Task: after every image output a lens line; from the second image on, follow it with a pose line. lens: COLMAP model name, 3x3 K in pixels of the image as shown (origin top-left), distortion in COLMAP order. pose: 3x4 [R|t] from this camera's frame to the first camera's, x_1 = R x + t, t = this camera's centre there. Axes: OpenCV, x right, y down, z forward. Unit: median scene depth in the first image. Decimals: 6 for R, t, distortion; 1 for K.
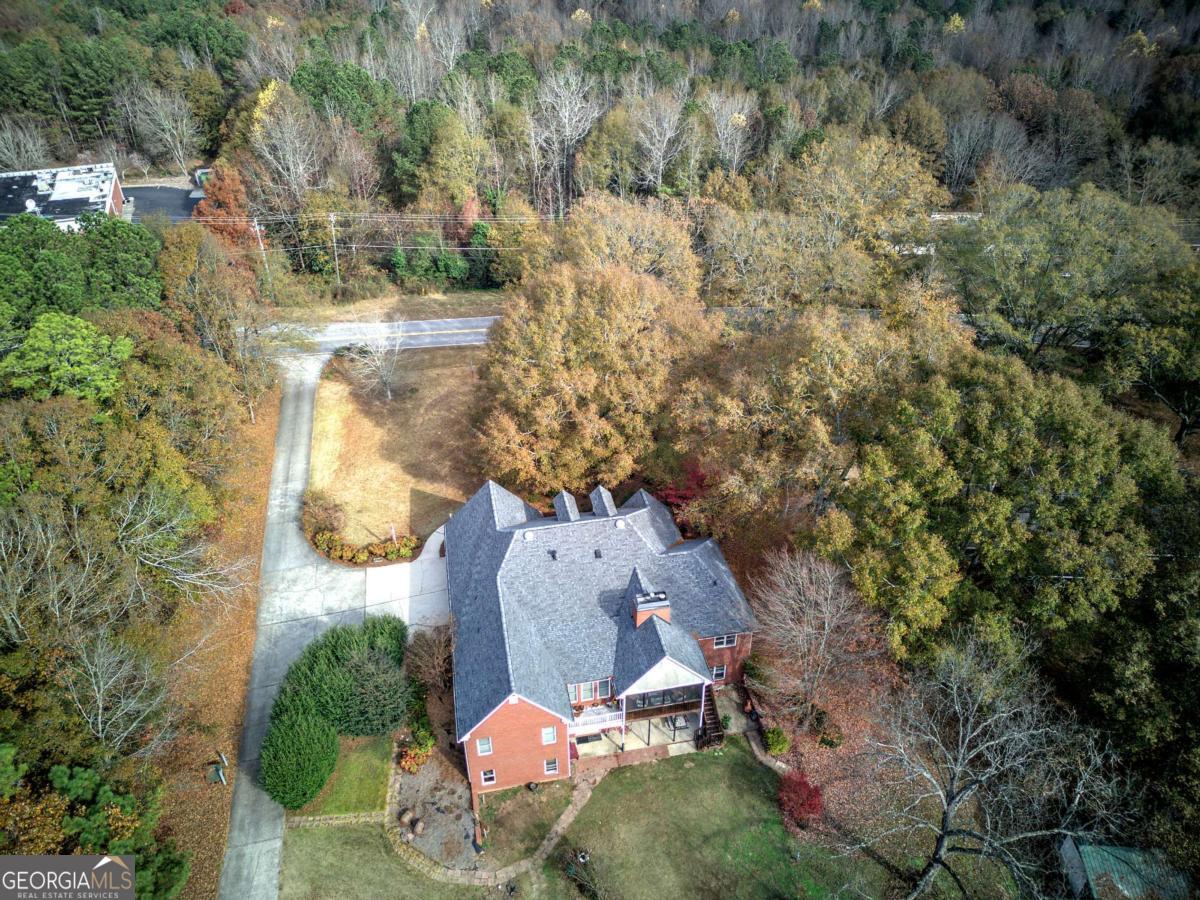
lens RADIAL K [[851.7, 0, 600.0], [0, 851.7, 450.0], [0, 0, 1]] dist [0.101738, -0.111509]
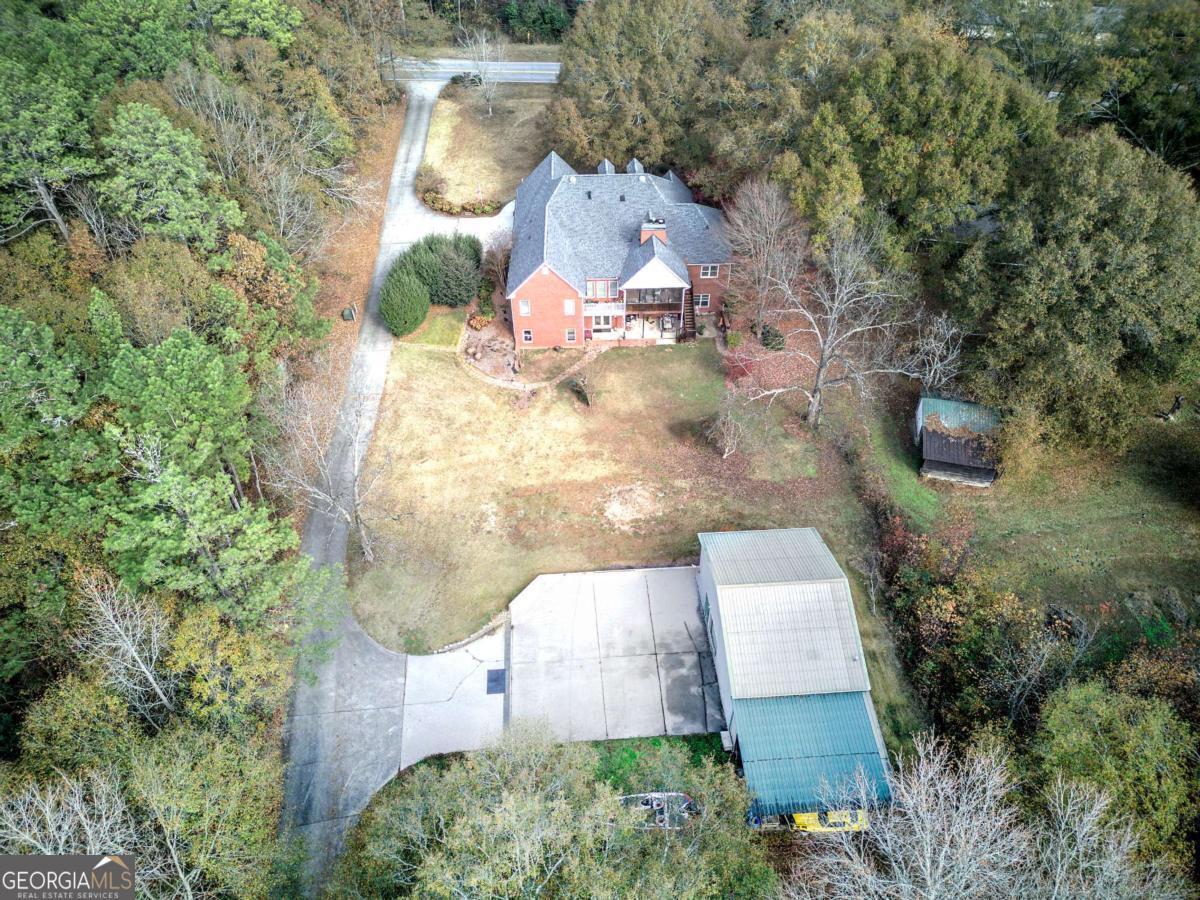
lens RADIAL K [[851.7, 0, 600.0], [0, 851.7, 450.0], [0, 0, 1]] dist [0.101738, -0.111509]
pose [[0.985571, 0.114010, -0.125107, 0.186340], [-0.093207, 0.982525, 0.161112, 0.312934], [0.141290, -0.147126, 0.978975, -0.404923]]
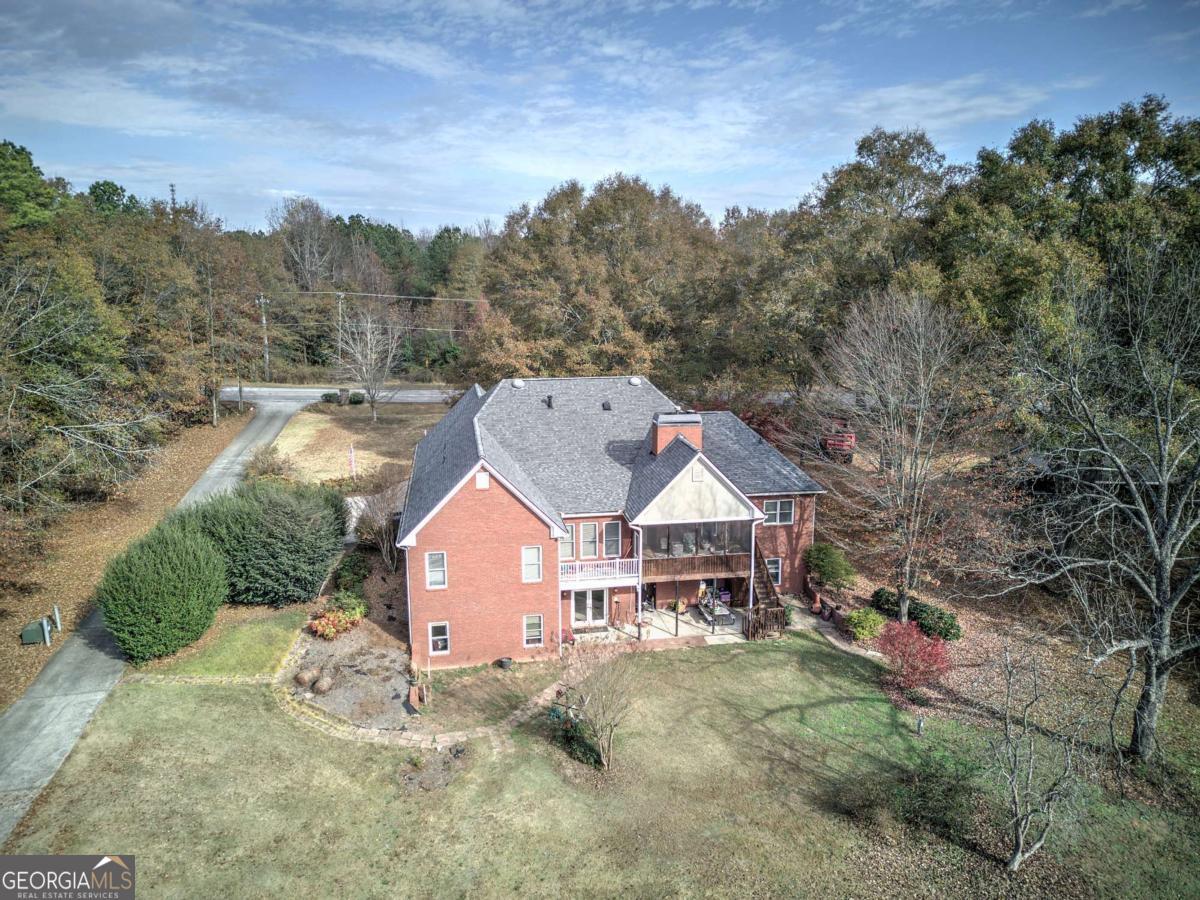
lens RADIAL K [[851.7, 0, 600.0], [0, 851.7, 450.0], [0, 0, 1]] dist [0.101738, -0.111509]
pose [[0.999732, 0.008055, -0.021723, 0.009211], [-0.015688, 0.925315, -0.378875, 0.476863], [0.017049, 0.379114, 0.925193, 0.315599]]
